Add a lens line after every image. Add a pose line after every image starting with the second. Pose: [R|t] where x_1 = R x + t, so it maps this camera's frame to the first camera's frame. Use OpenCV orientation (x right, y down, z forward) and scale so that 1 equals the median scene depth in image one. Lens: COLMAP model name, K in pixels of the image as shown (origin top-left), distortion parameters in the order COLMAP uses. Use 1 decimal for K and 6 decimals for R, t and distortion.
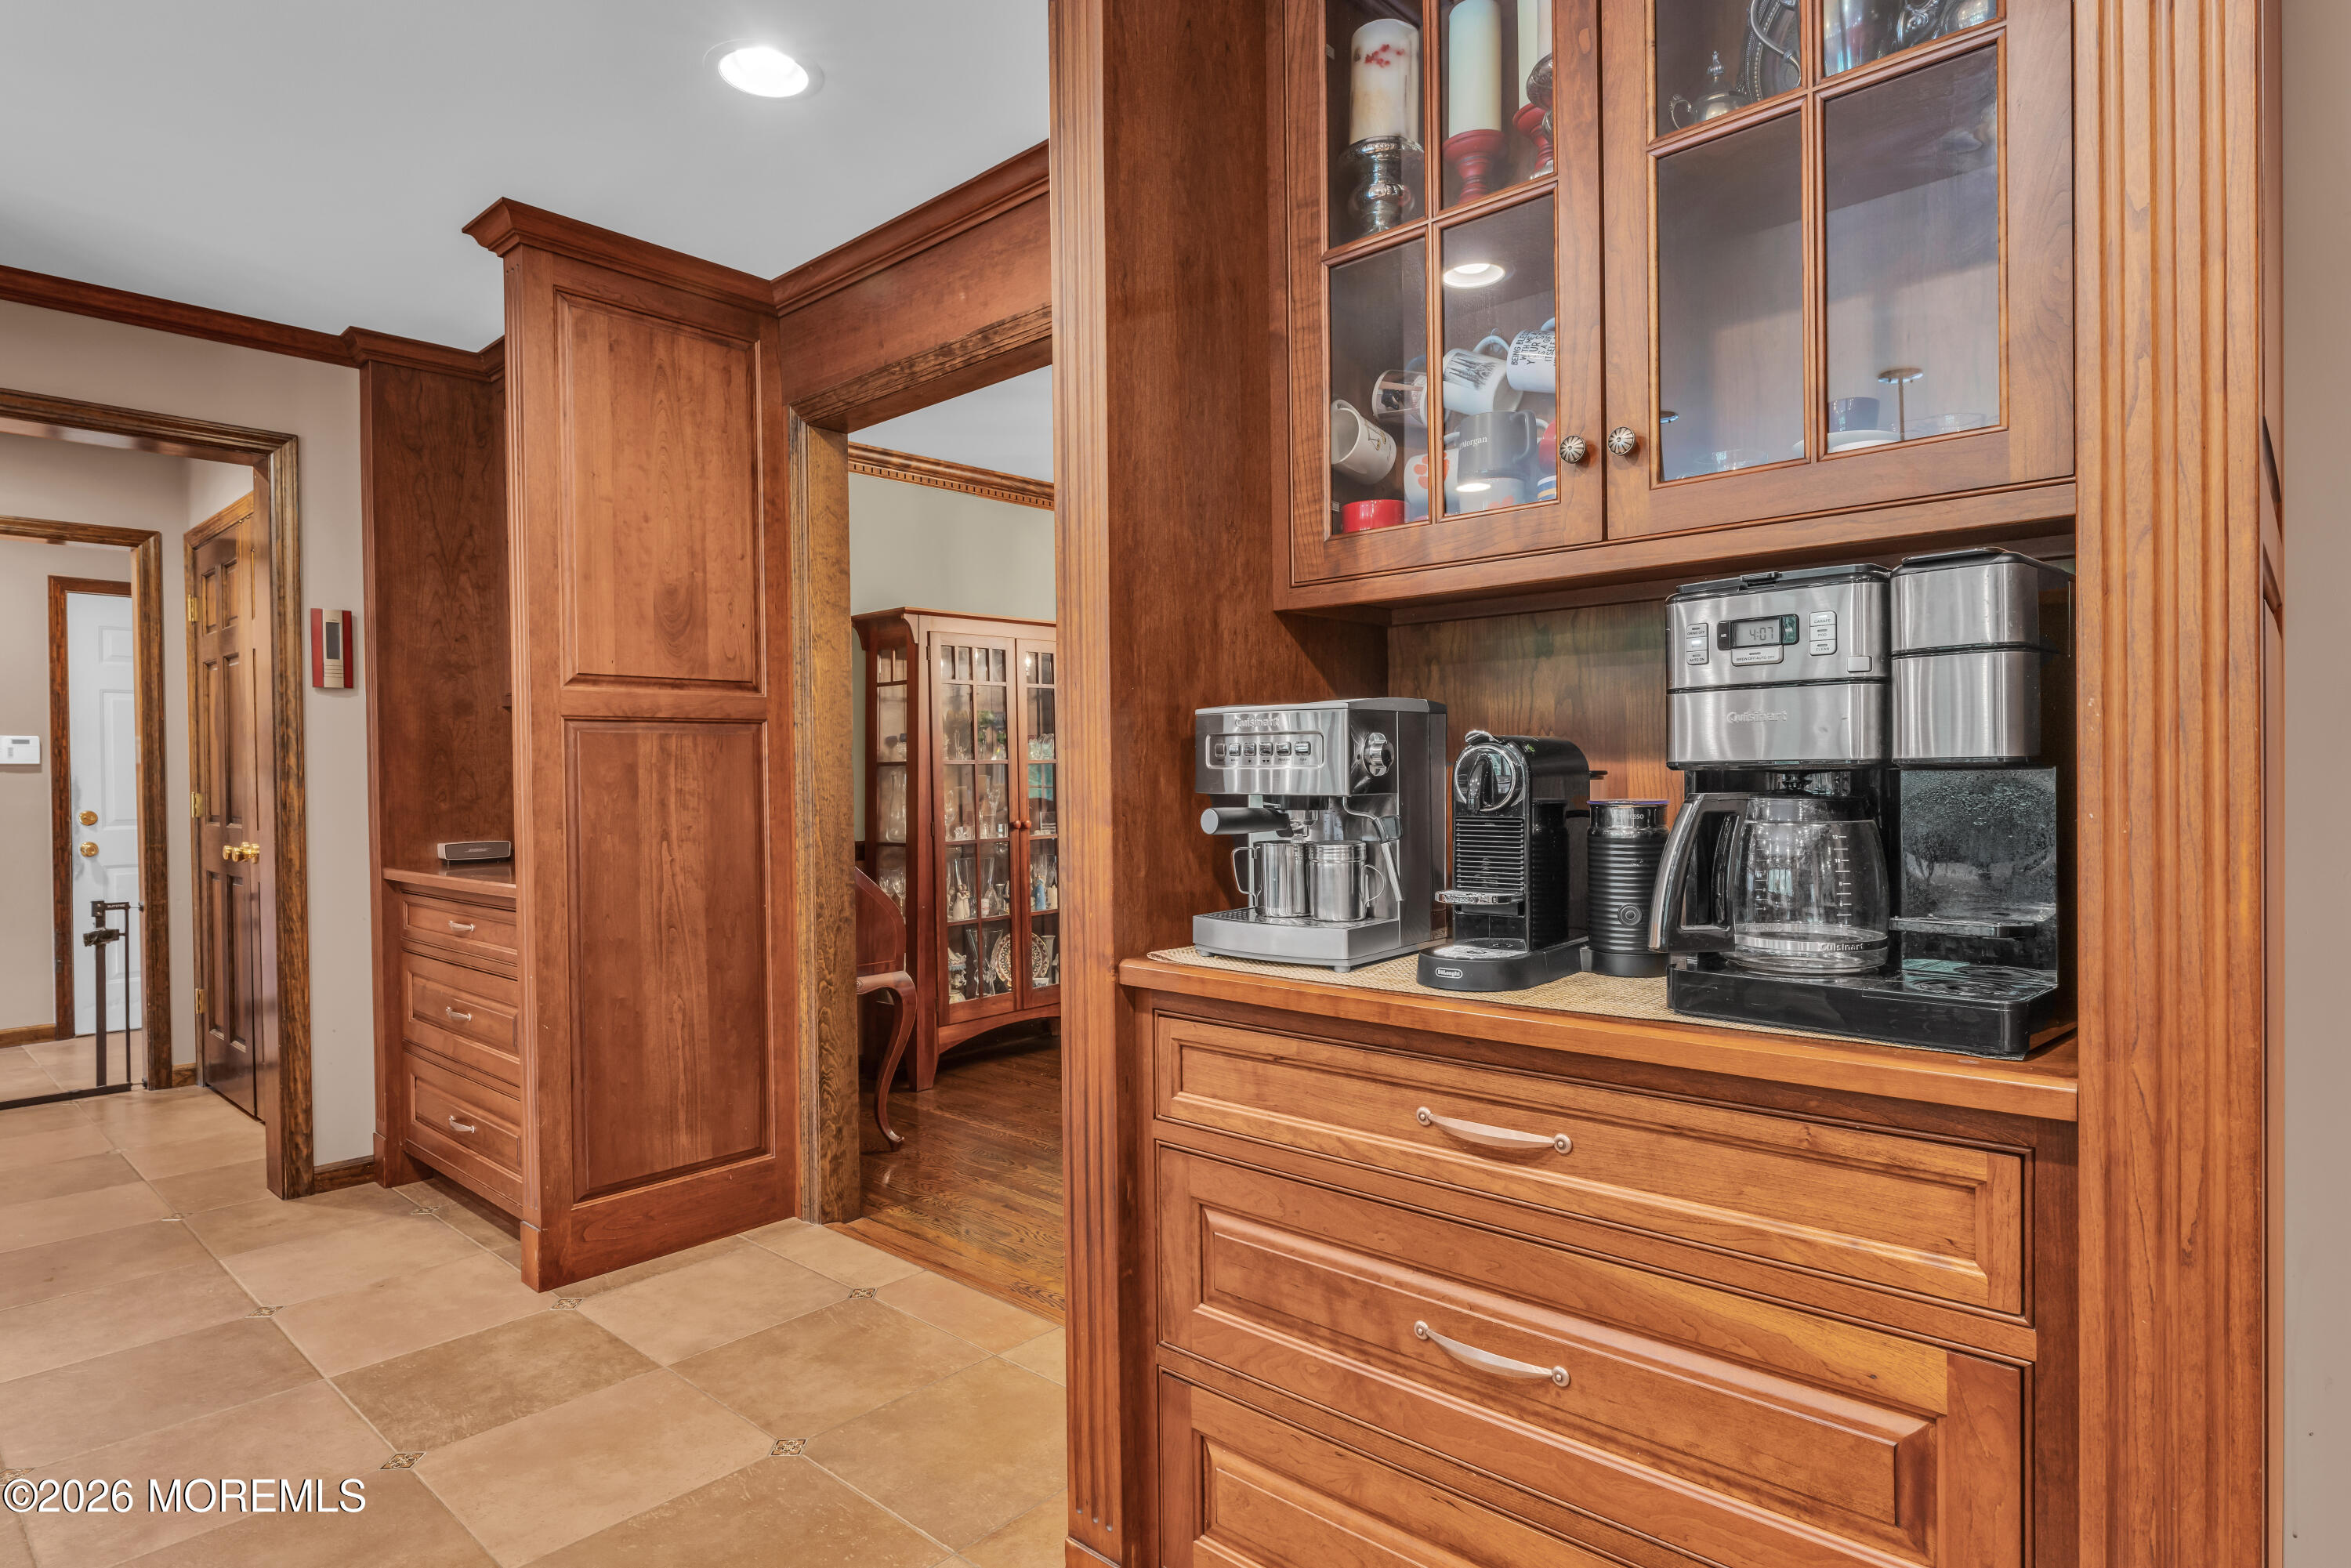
lens RADIAL K [[1265.8, 0, 1166.0], [0, 1265.8, 784.0], [0, 0, 1]] dist [0.001923, -0.001227]
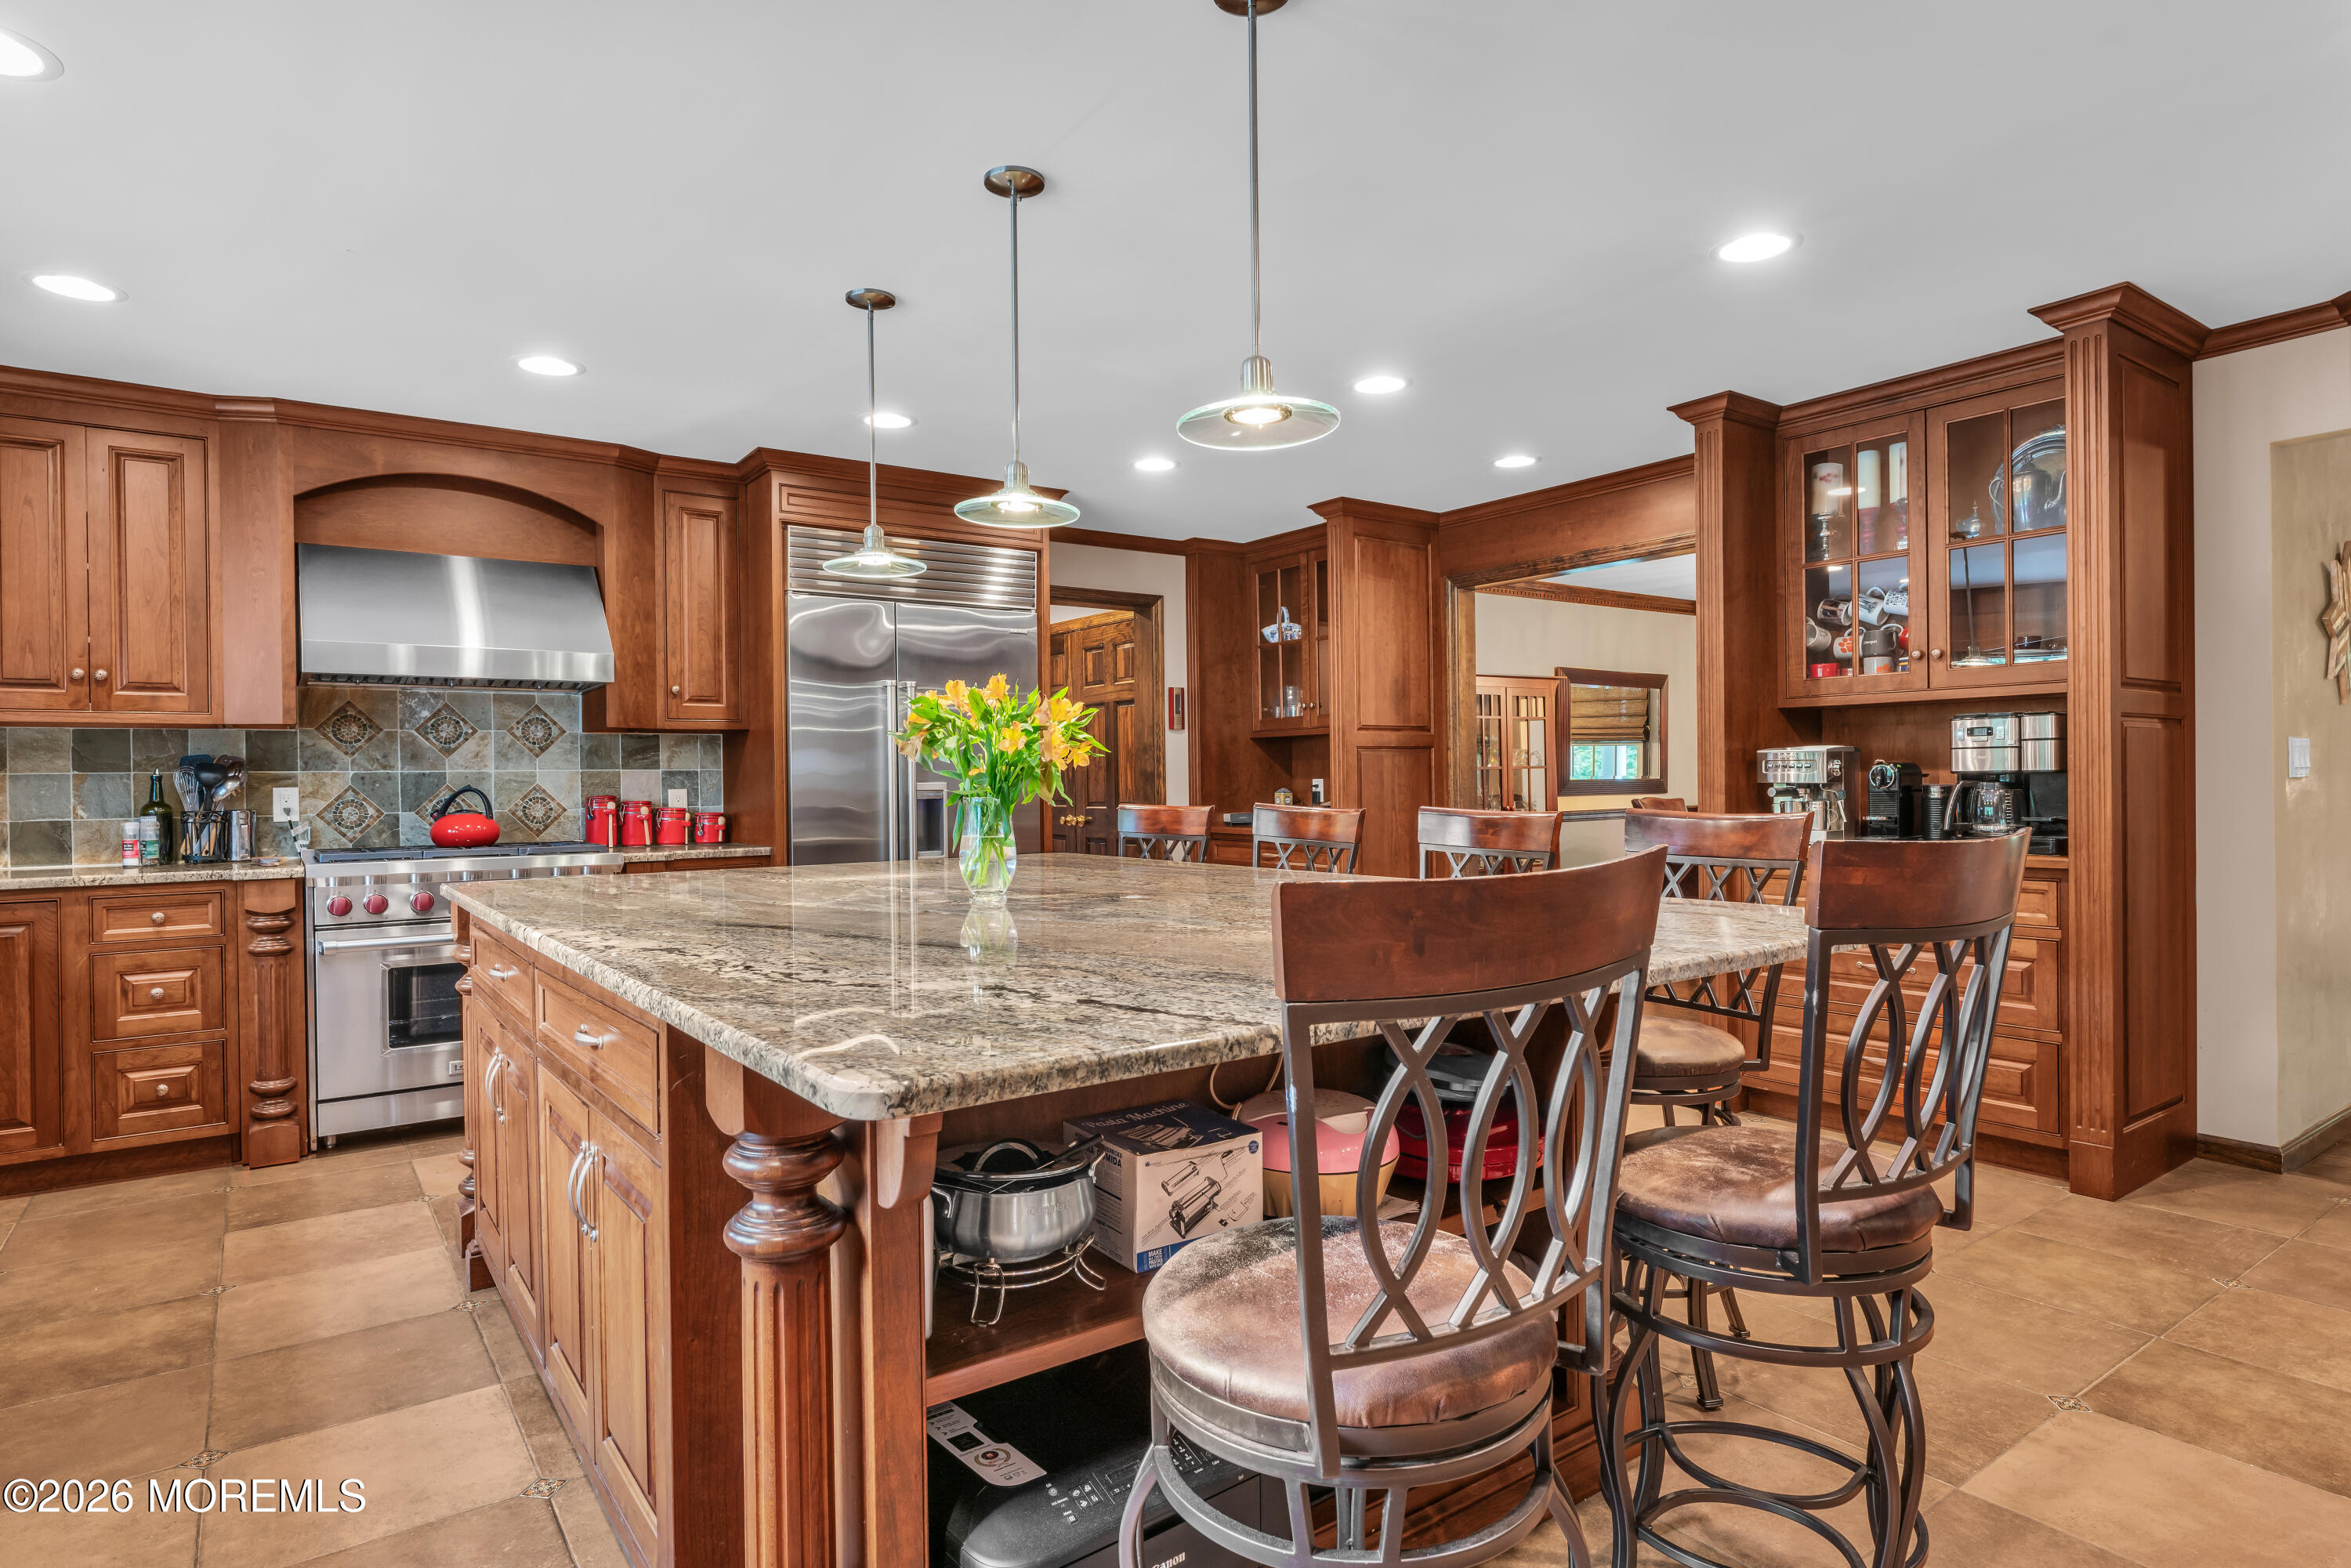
lens RADIAL K [[1265.8, 0, 1166.0], [0, 1265.8, 784.0], [0, 0, 1]] dist [0.001923, -0.001227]
pose [[0.978047, 0.002112, -0.208372, -0.566584], [-0.002556, 0.999995, -0.001861, 0.016688], [0.208367, 0.002353, 0.978048, -1.646779]]
